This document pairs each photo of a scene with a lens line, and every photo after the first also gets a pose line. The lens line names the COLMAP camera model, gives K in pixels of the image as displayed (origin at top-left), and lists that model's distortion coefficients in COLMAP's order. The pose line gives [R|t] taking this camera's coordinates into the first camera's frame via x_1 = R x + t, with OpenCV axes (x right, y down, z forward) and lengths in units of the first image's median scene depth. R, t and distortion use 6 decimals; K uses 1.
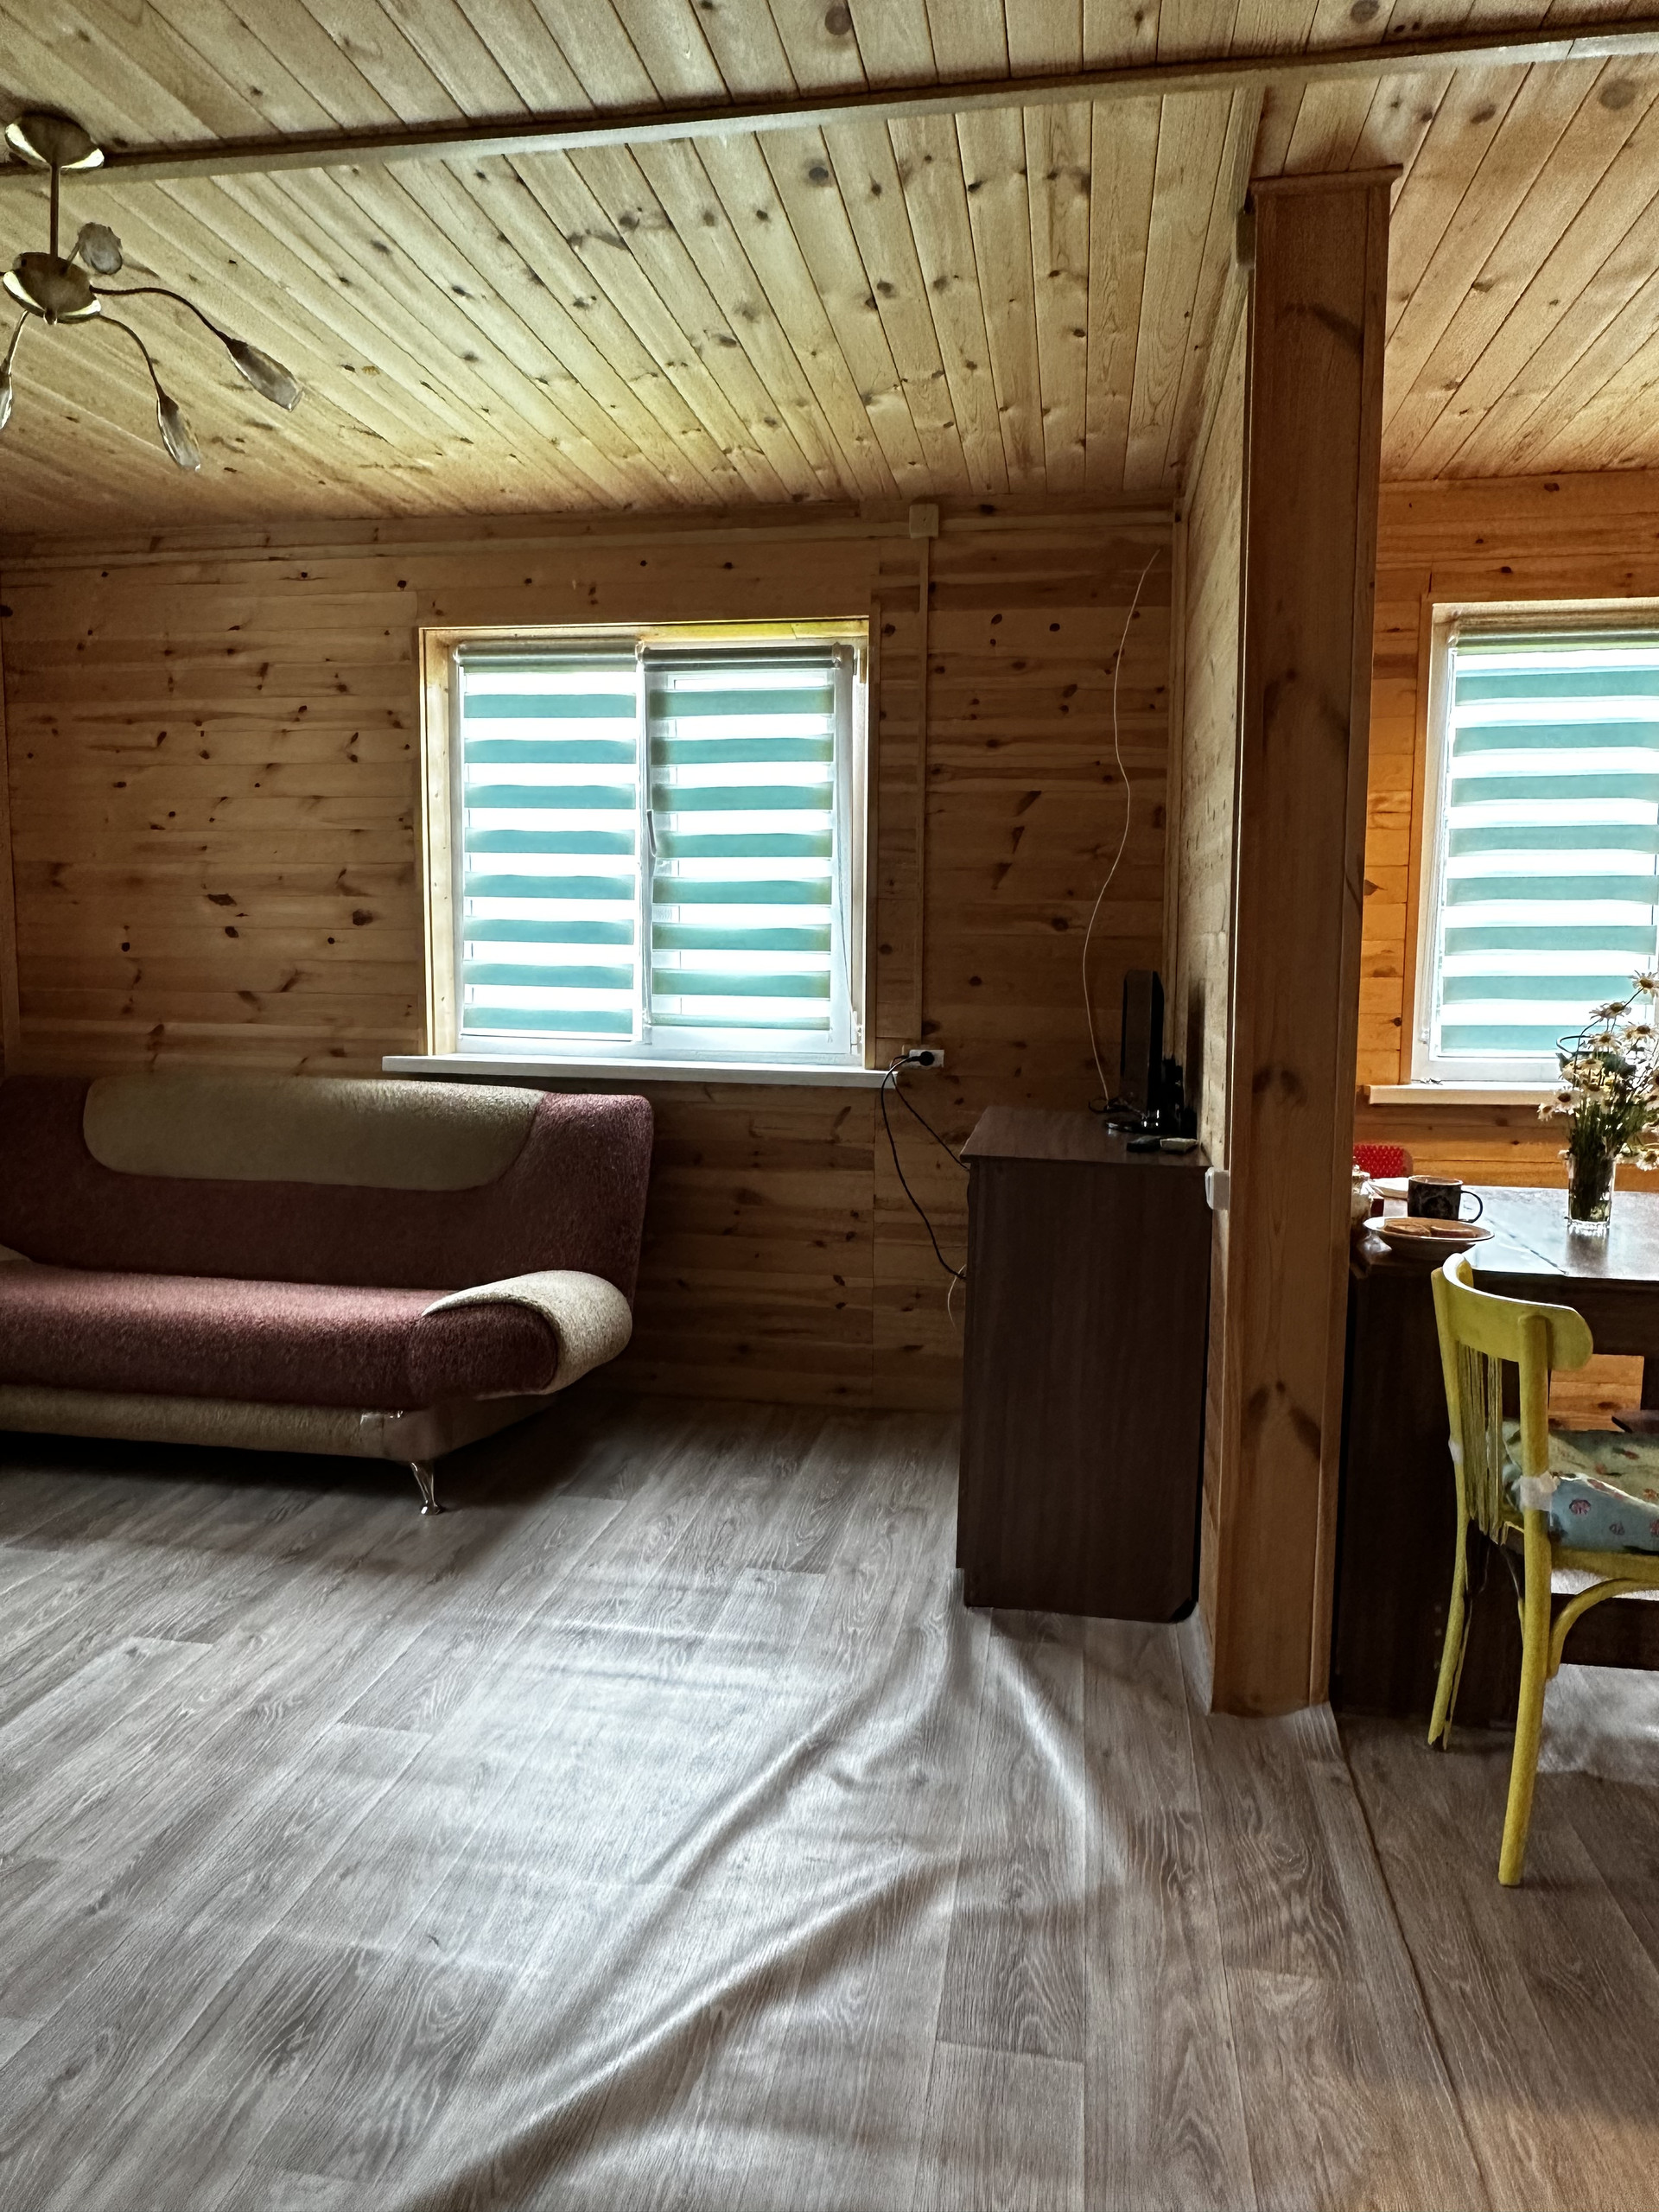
lens RADIAL K [[1475.0, 0, 835.3], [0, 1475.0, 1112.6], [0, 0, 1]] dist [-0.004036, 0.016677]
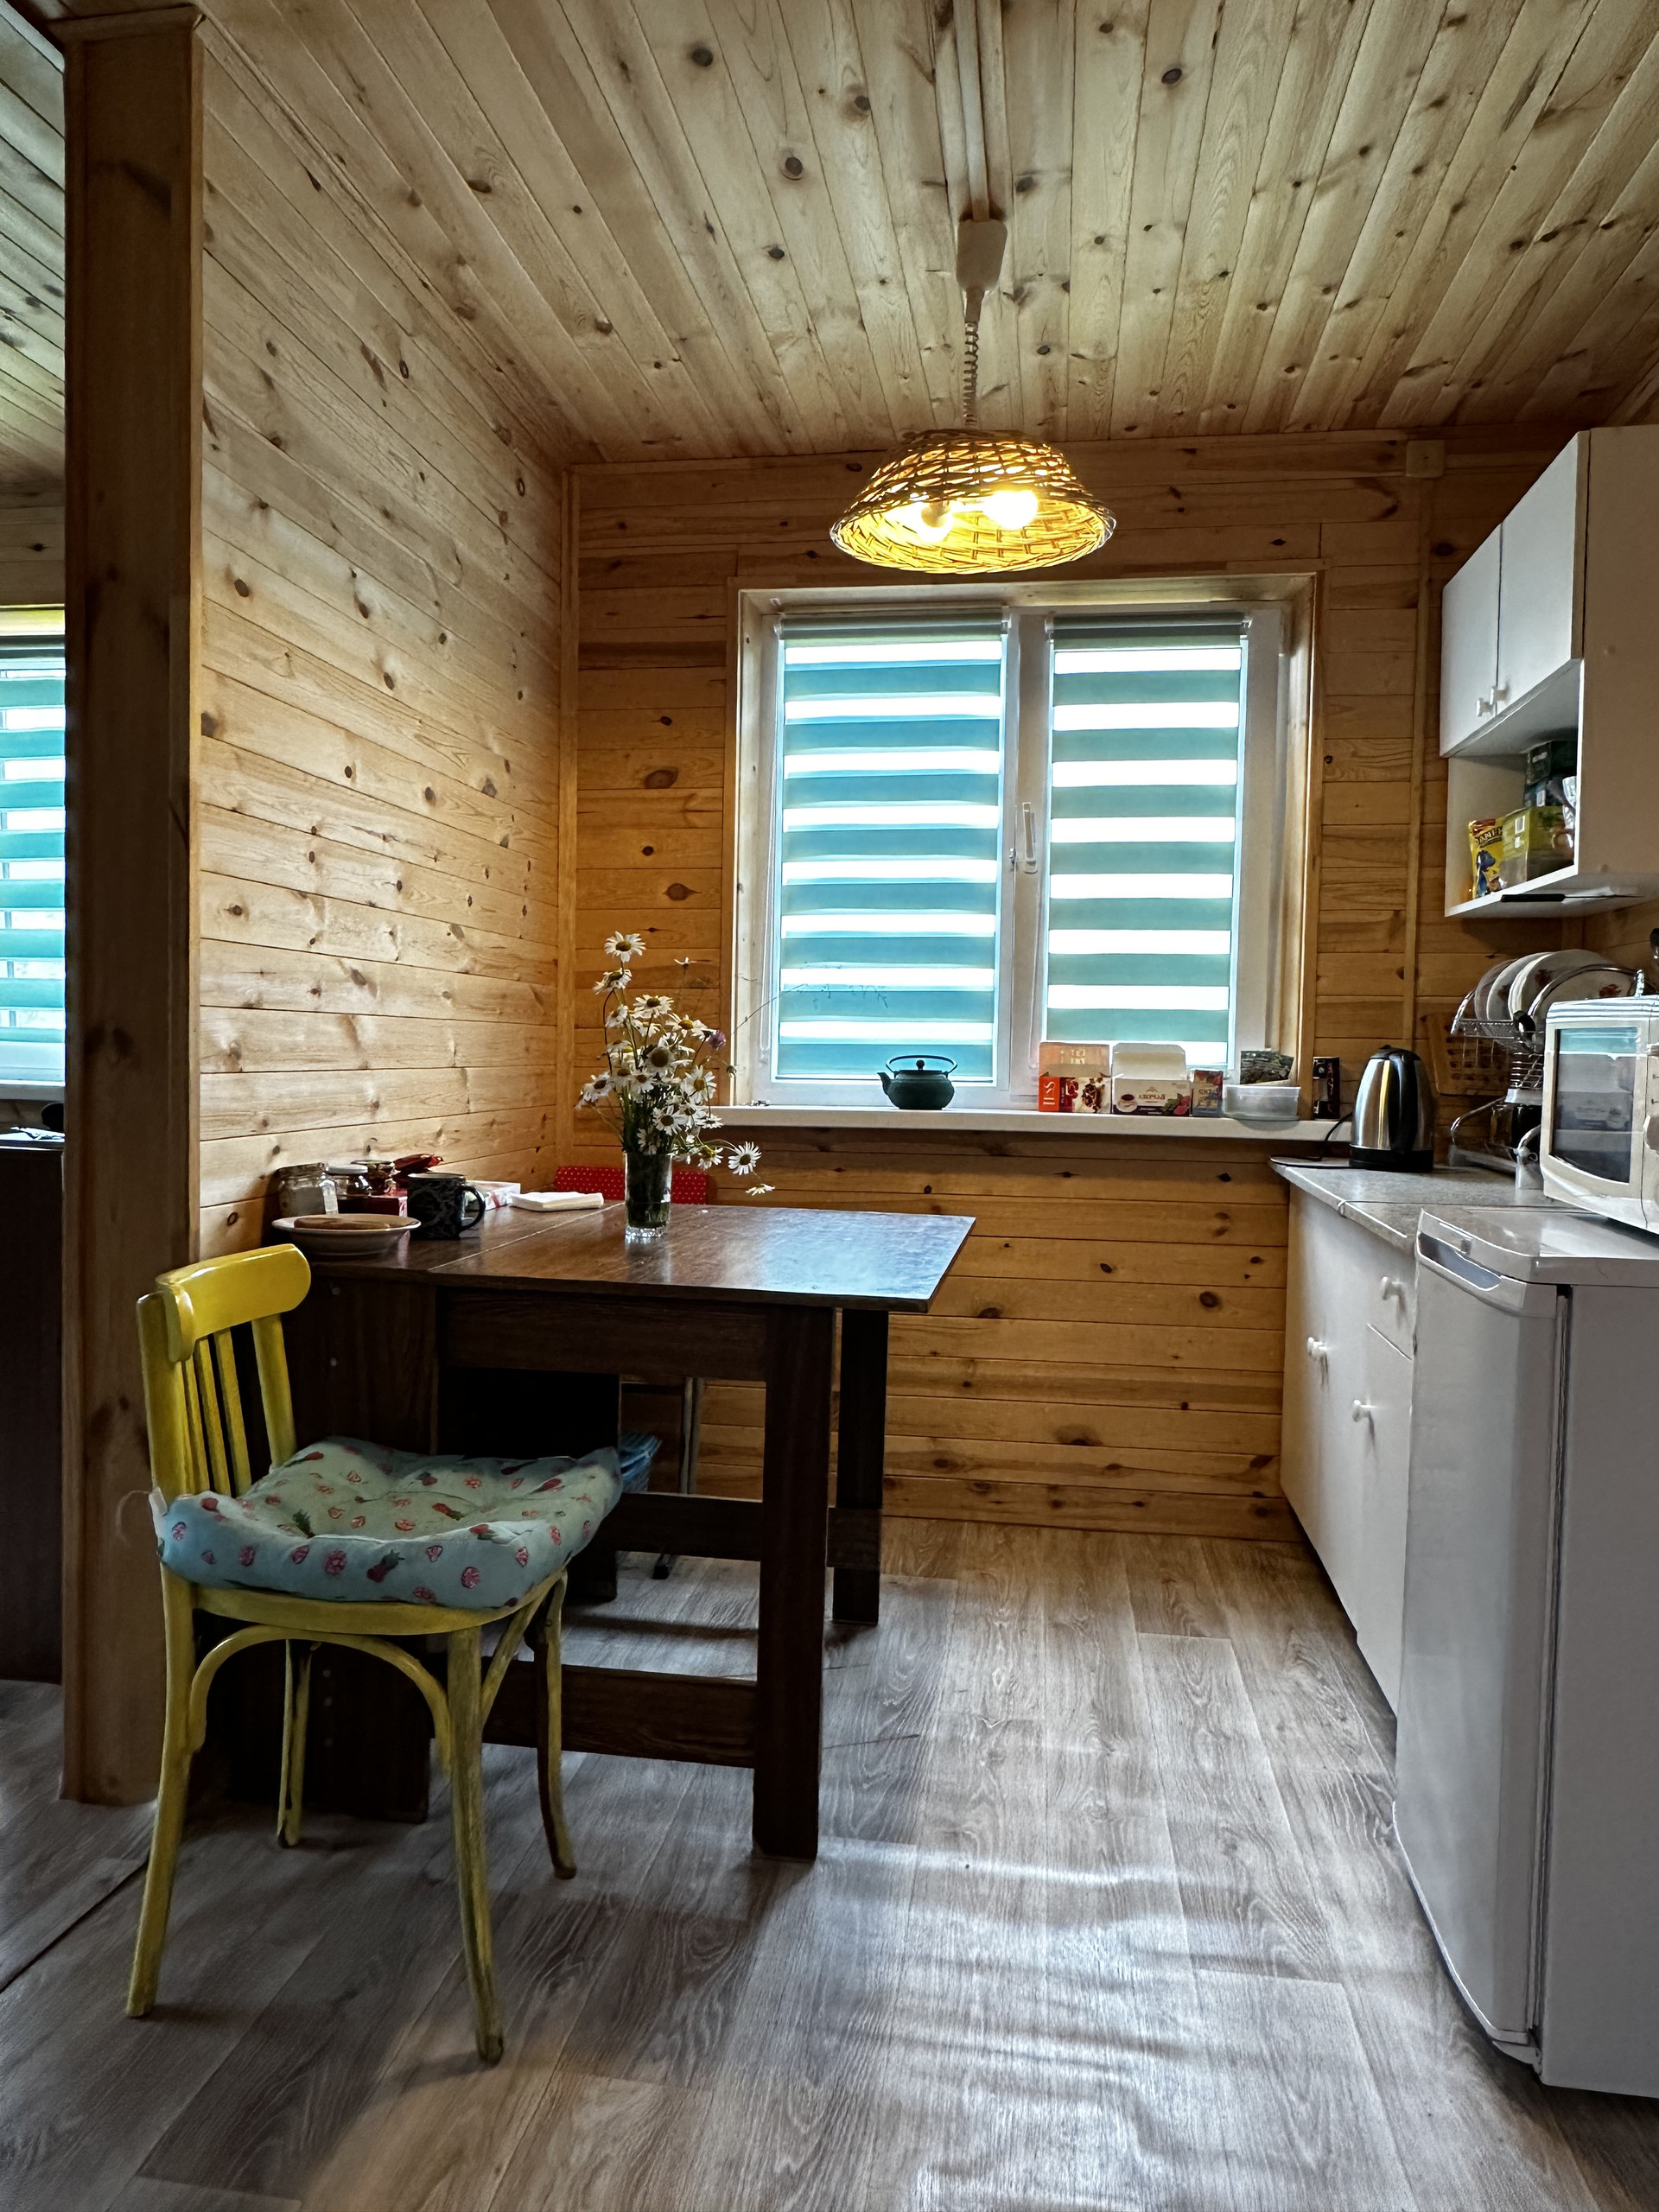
lens RADIAL K [[1475.0, 0, 835.0], [0, 1475.0, 1106.8], [0, 0, 1]] dist [-0.004036, 0.016677]
pose [[0.999748, 0.018626, 0.012565, 0.463693], [-0.017770, 0.997719, -0.065124, 0.042300], [-0.013749, 0.064884, 0.997798, 0.090238]]
